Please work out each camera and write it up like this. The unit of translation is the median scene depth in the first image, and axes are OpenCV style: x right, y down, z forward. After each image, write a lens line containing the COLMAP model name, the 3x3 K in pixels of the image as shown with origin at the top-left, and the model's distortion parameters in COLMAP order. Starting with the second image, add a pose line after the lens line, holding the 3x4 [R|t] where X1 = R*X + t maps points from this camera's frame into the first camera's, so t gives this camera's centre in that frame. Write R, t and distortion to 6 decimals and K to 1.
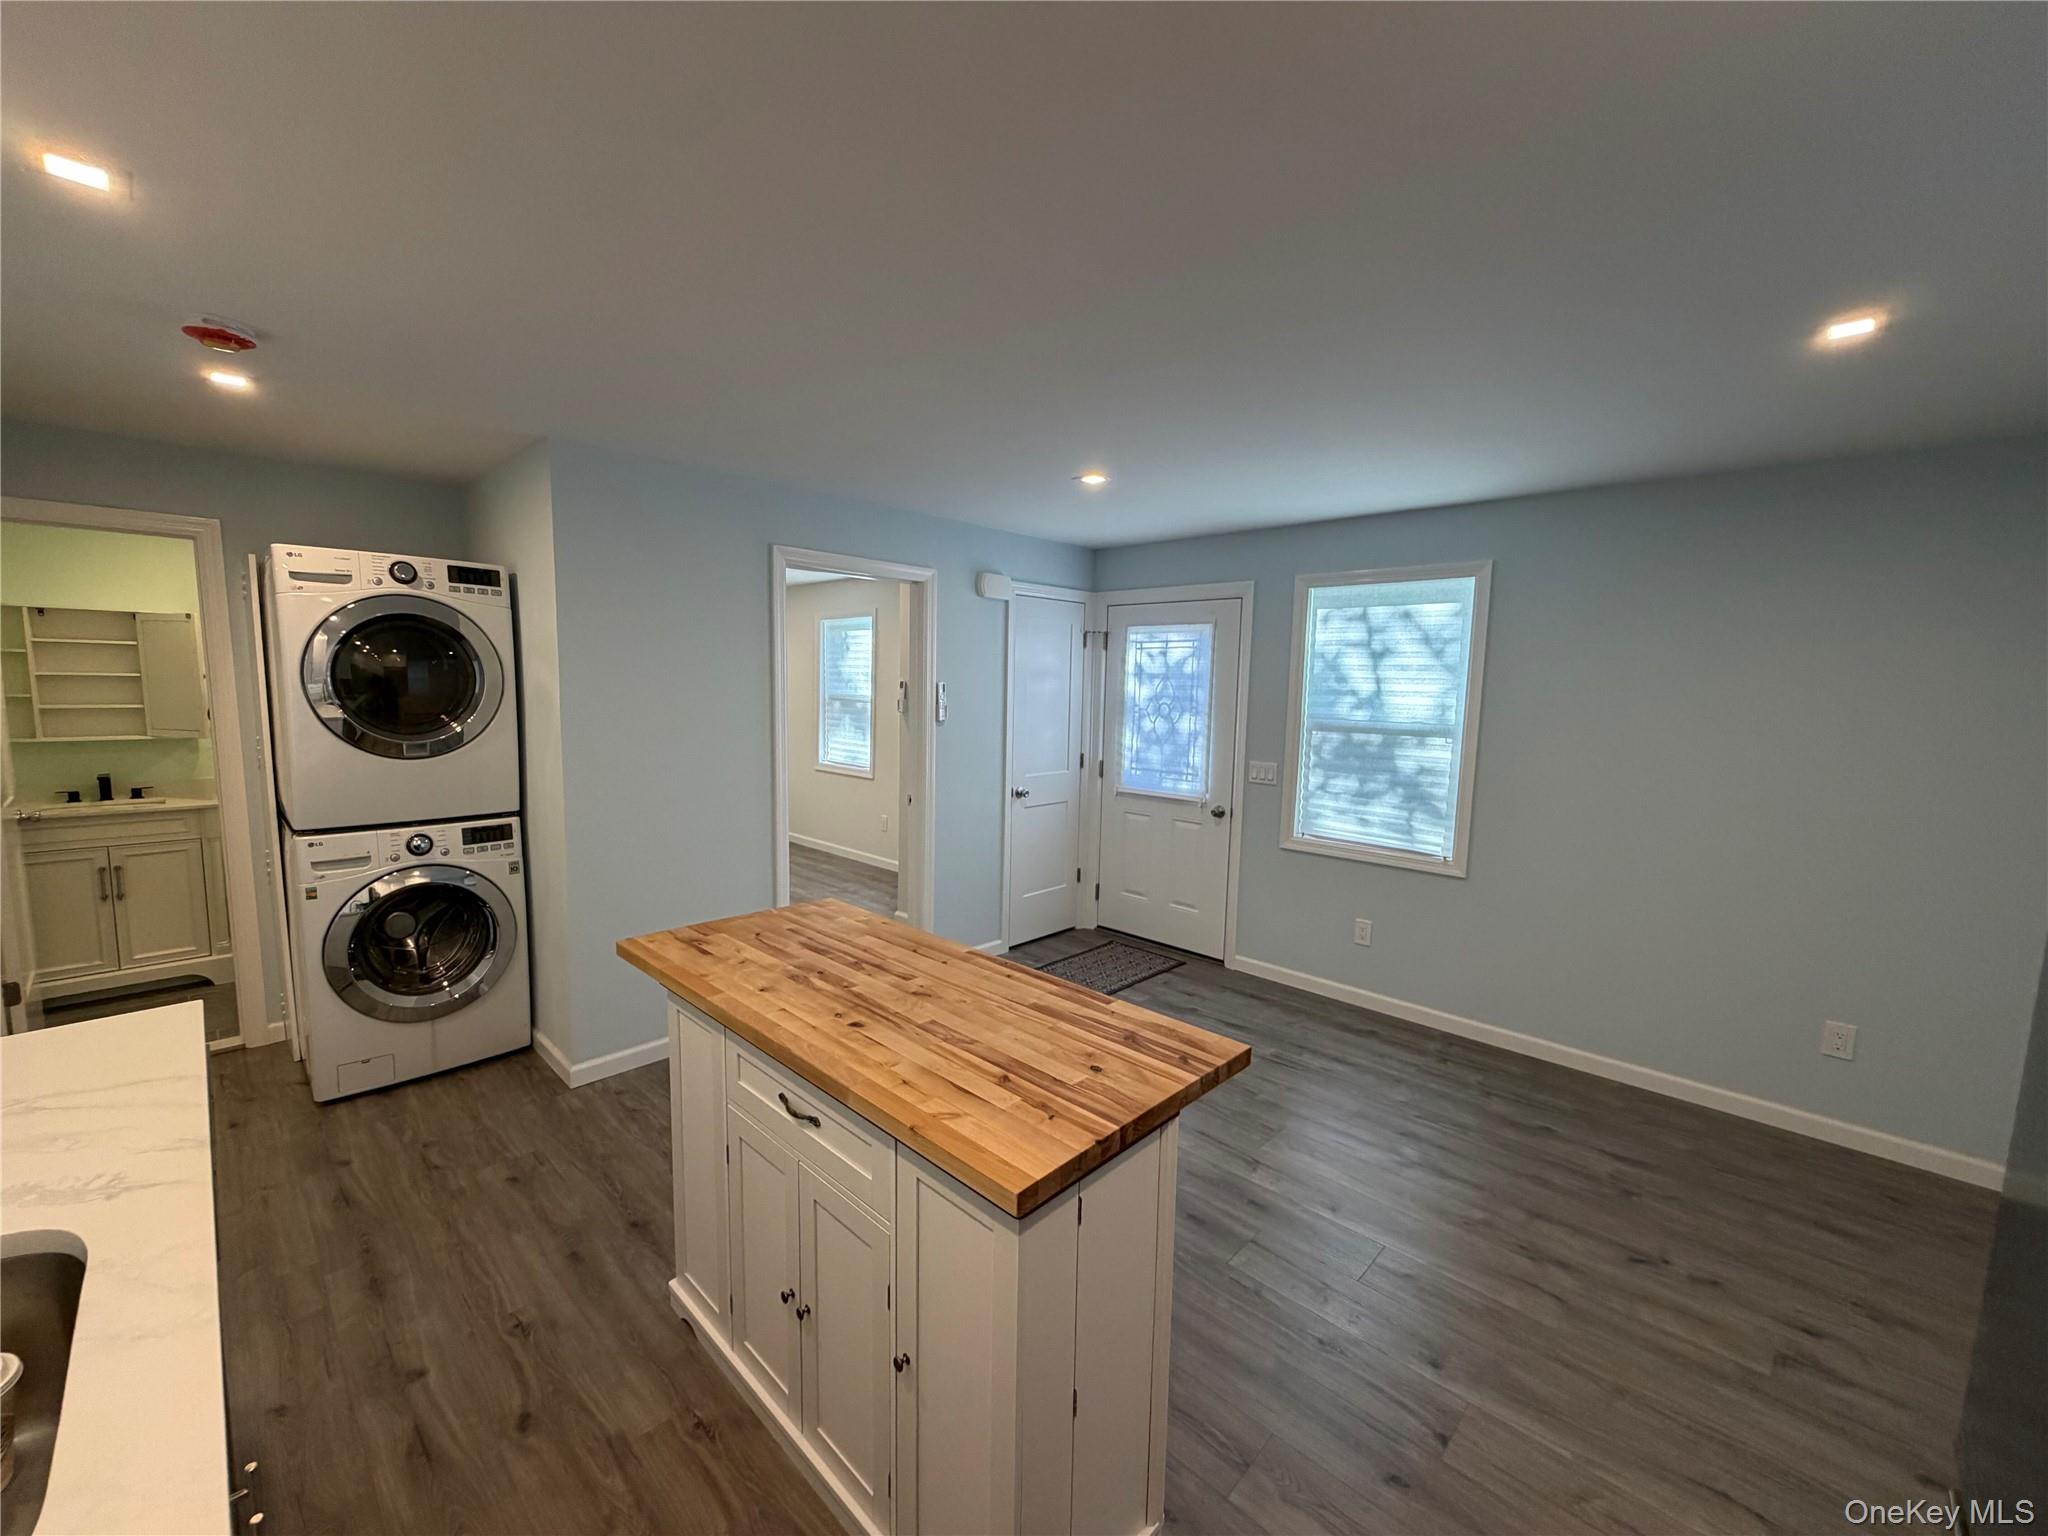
lens RADIAL K [[815.4, 0, 1019.0], [0, 815.4, 769.8], [0, 0, 1]] dist [0.000836, -0.000398]
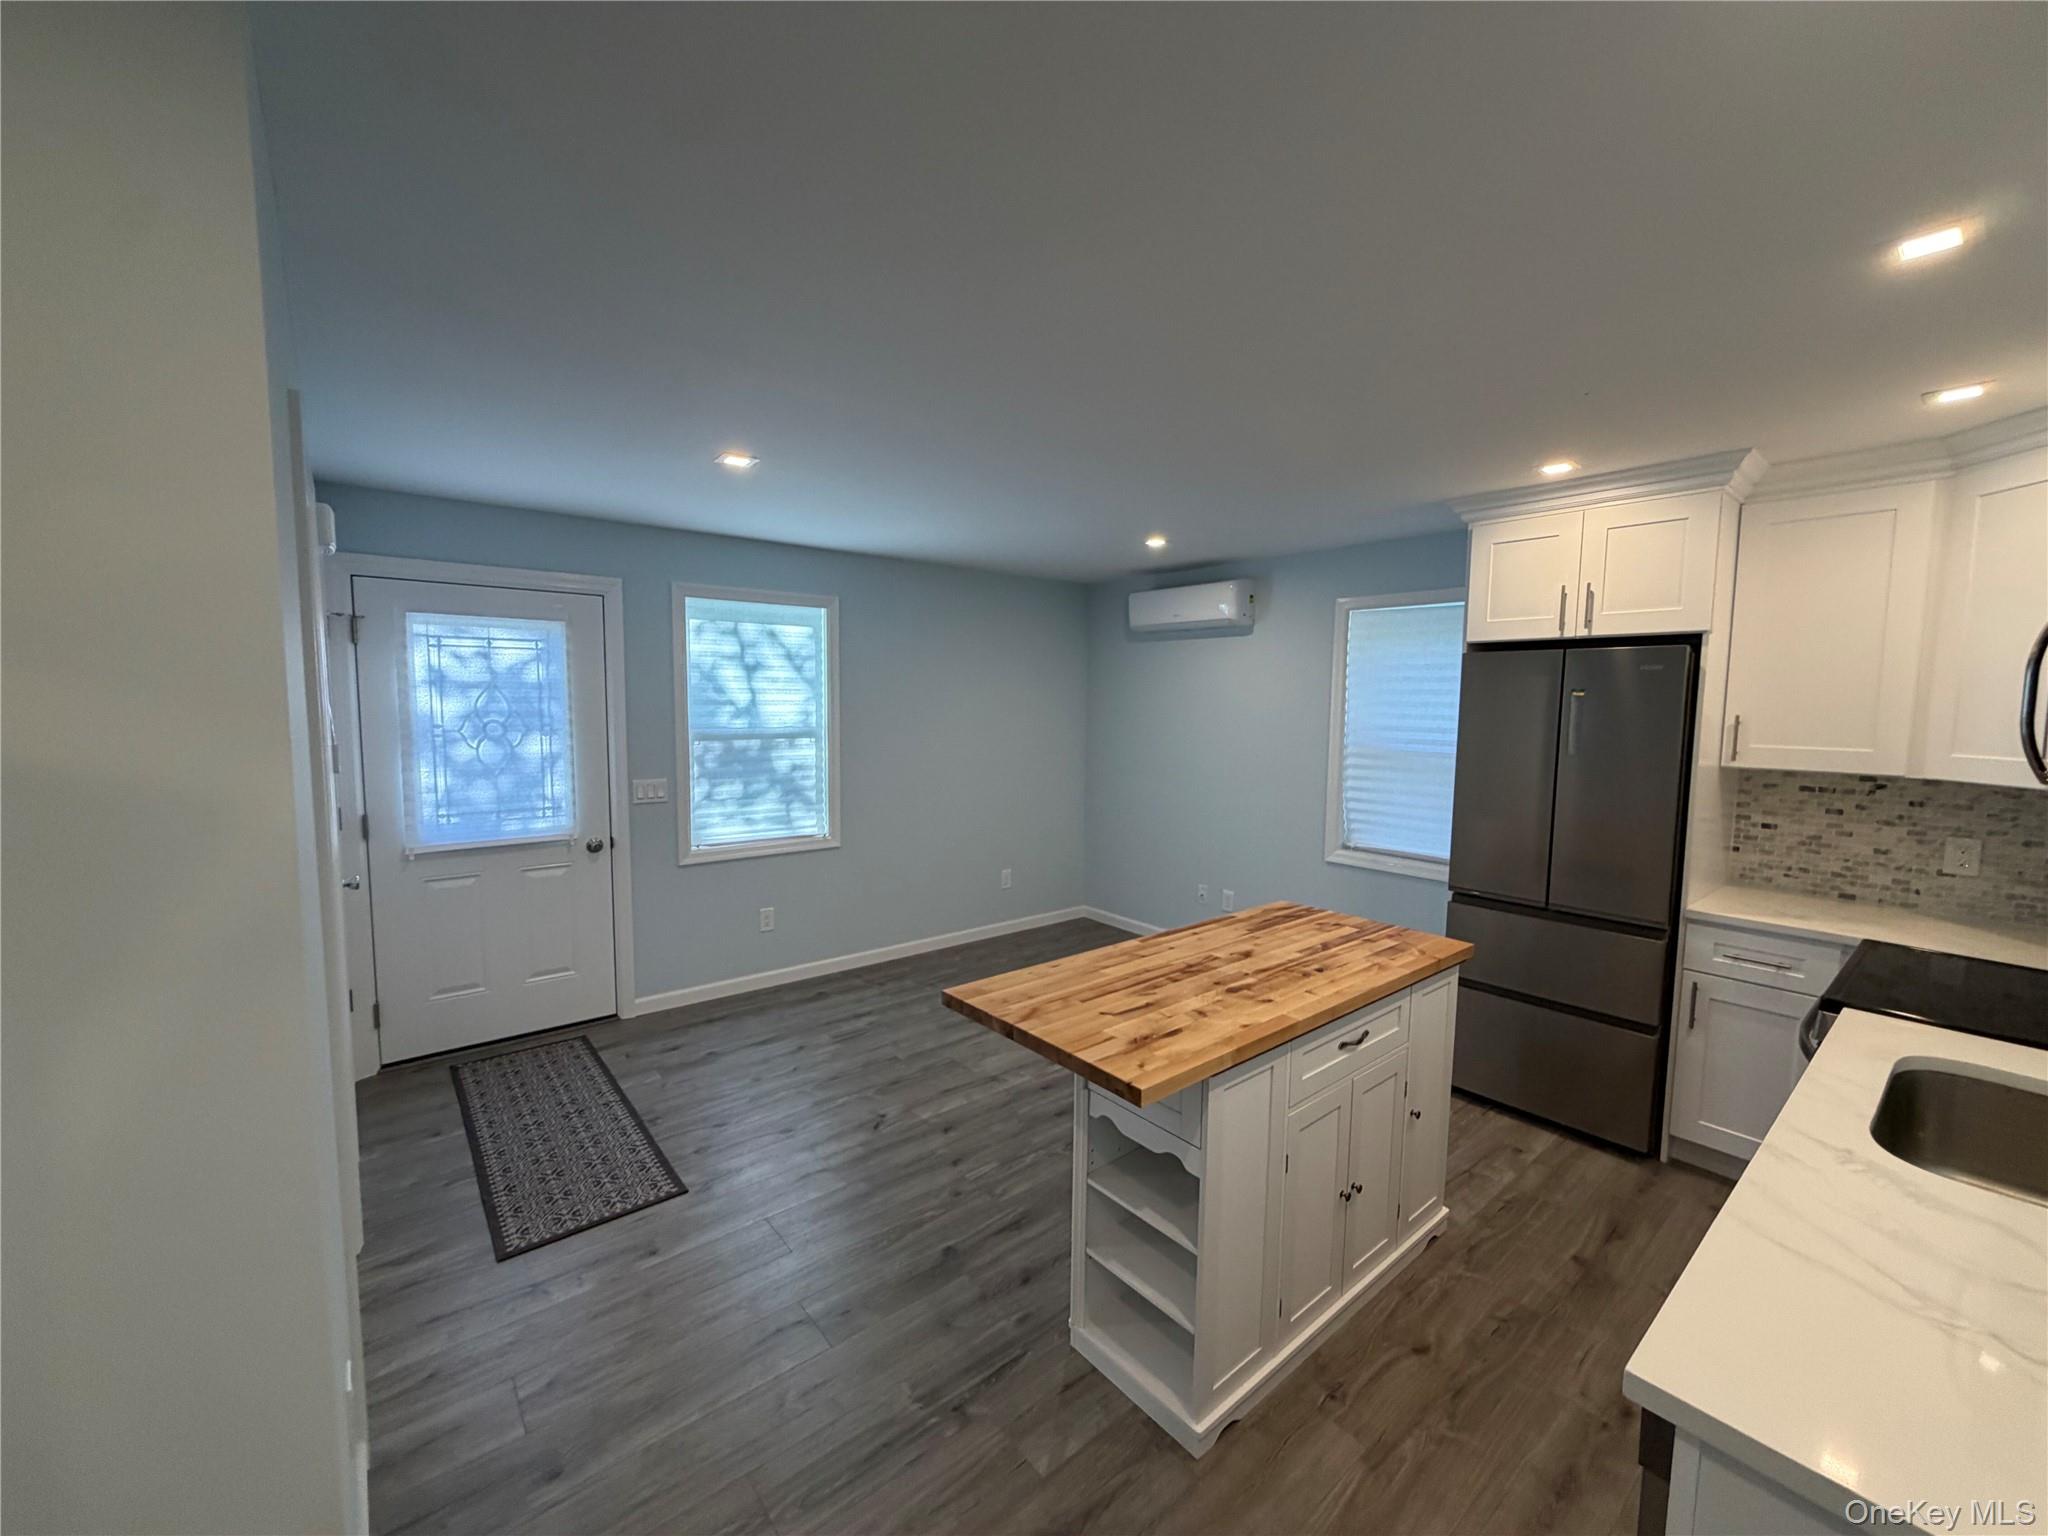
lens RADIAL K [[815.4, 0, 1019.0], [0, 815.4, 769.8], [0, 0, 1]] dist [0.000836, -0.000398]
pose [[0.111003, -0.106583, 0.988088, -0.615258], [0.098455, 0.990521, 0.095784, -0.074258], [-0.988931, 0.086650, 0.120445, 0.521740]]
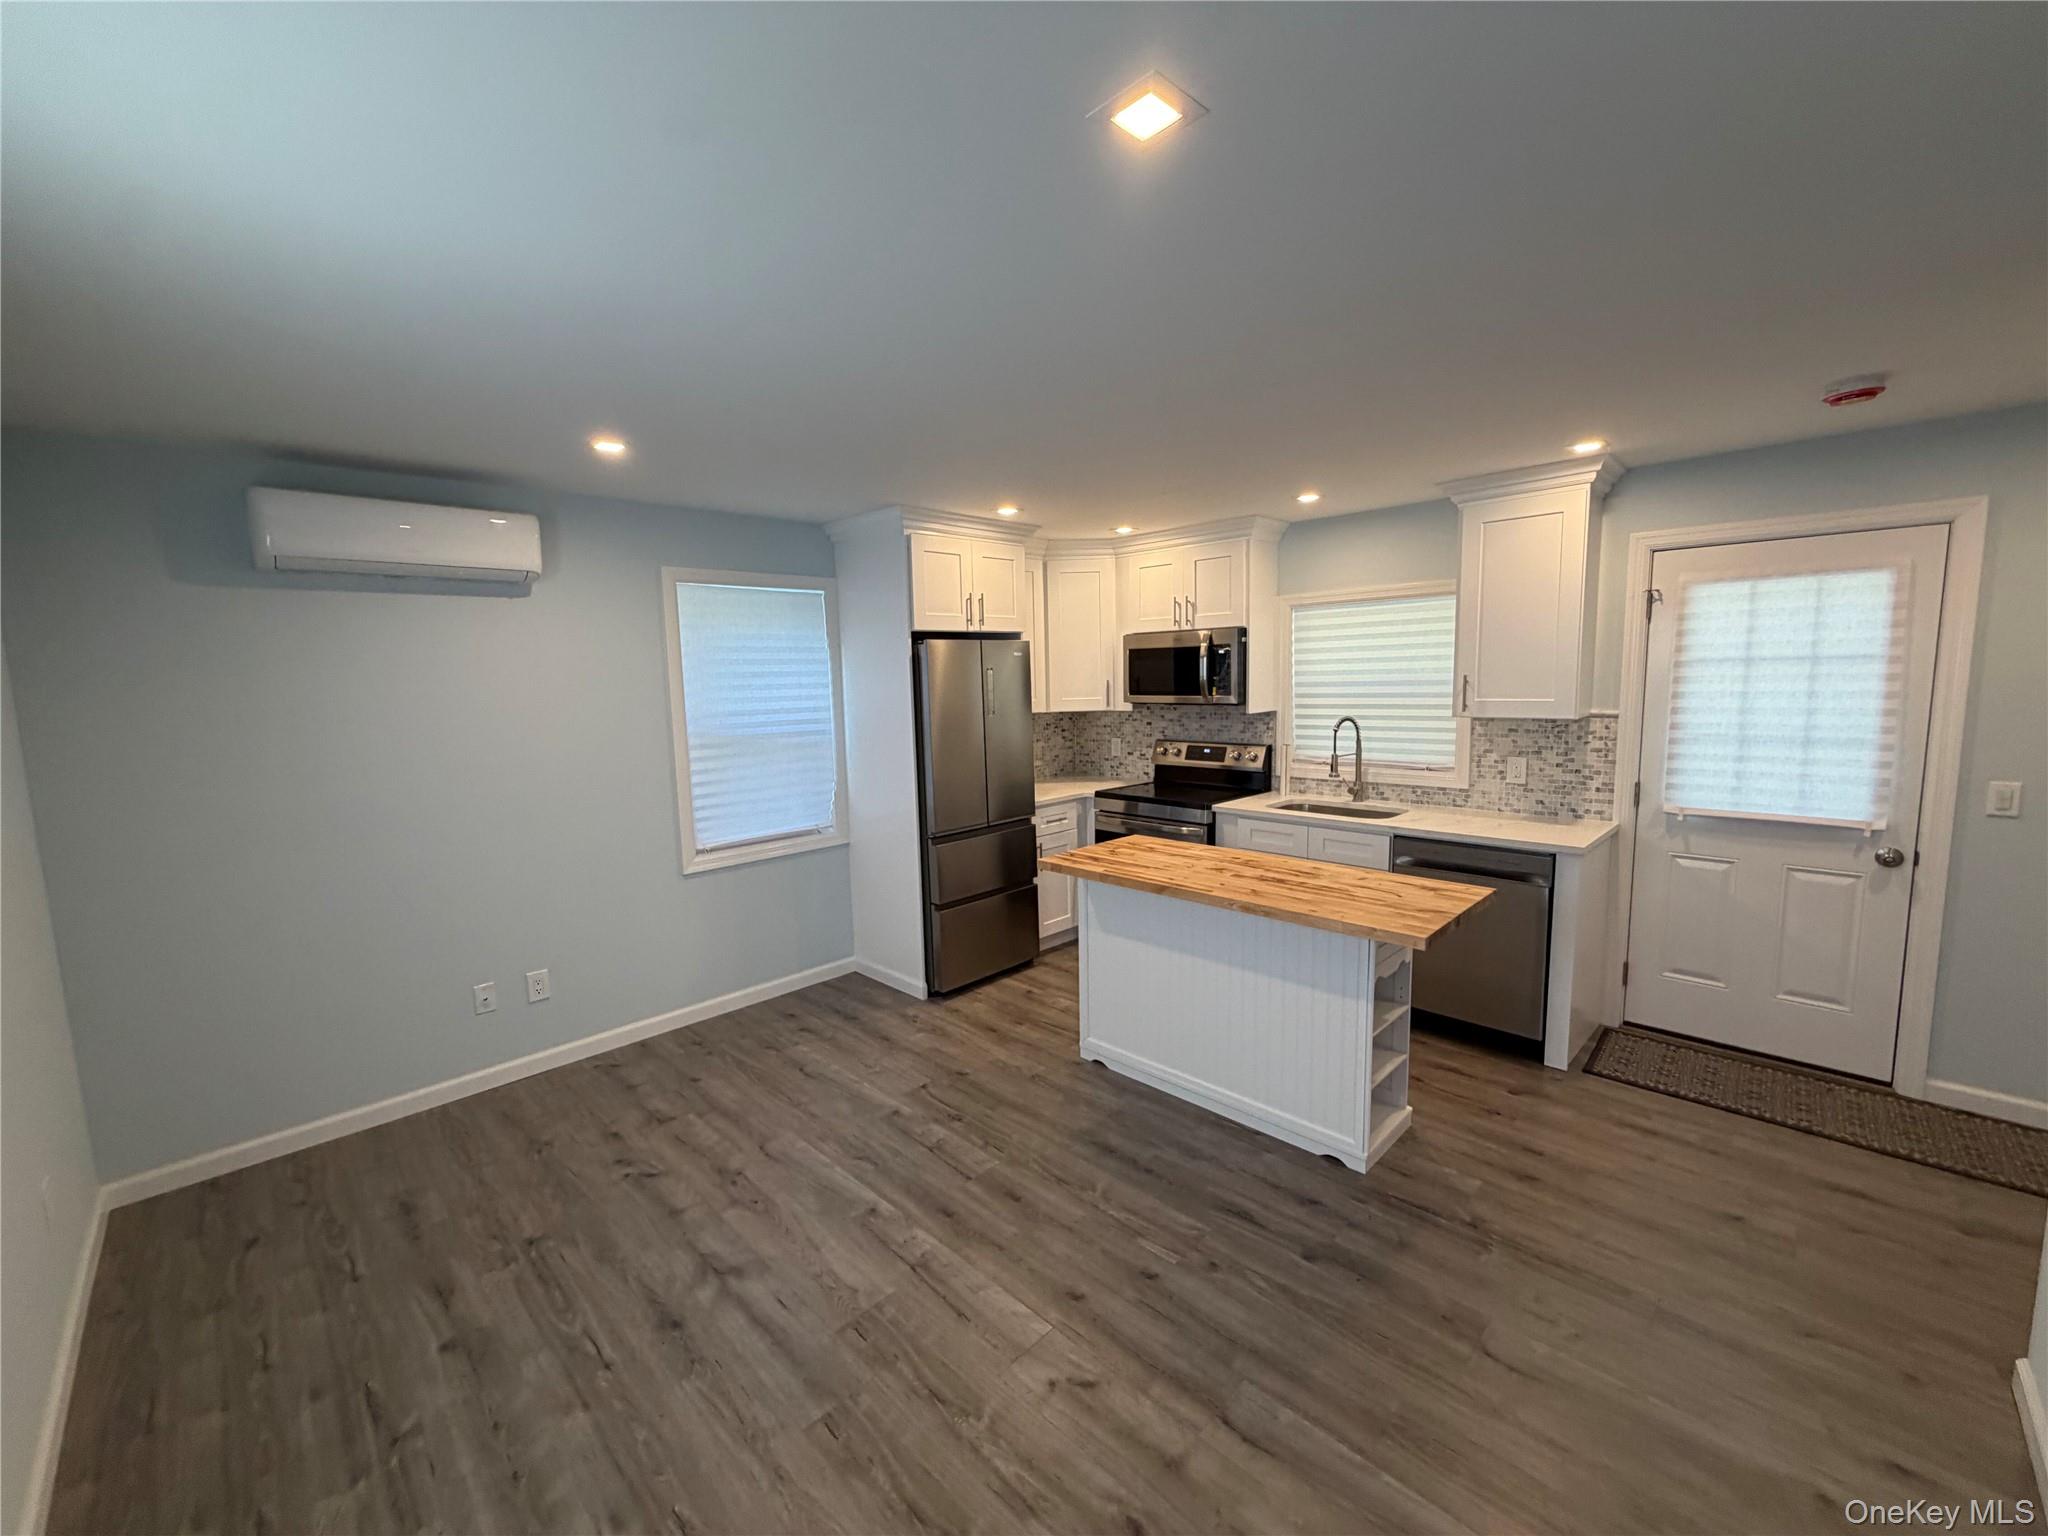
lens RADIAL K [[815.4, 0, 1019.0], [0, 815.4, 769.8], [0, 0, 1]] dist [0.000836, -0.000398]
pose [[-0.999817, 0.002143, 0.018994, 0.114136], [0.006345, 0.974555, 0.224058, -0.133715], [-0.018031, 0.224138, -0.974391, 1.150669]]
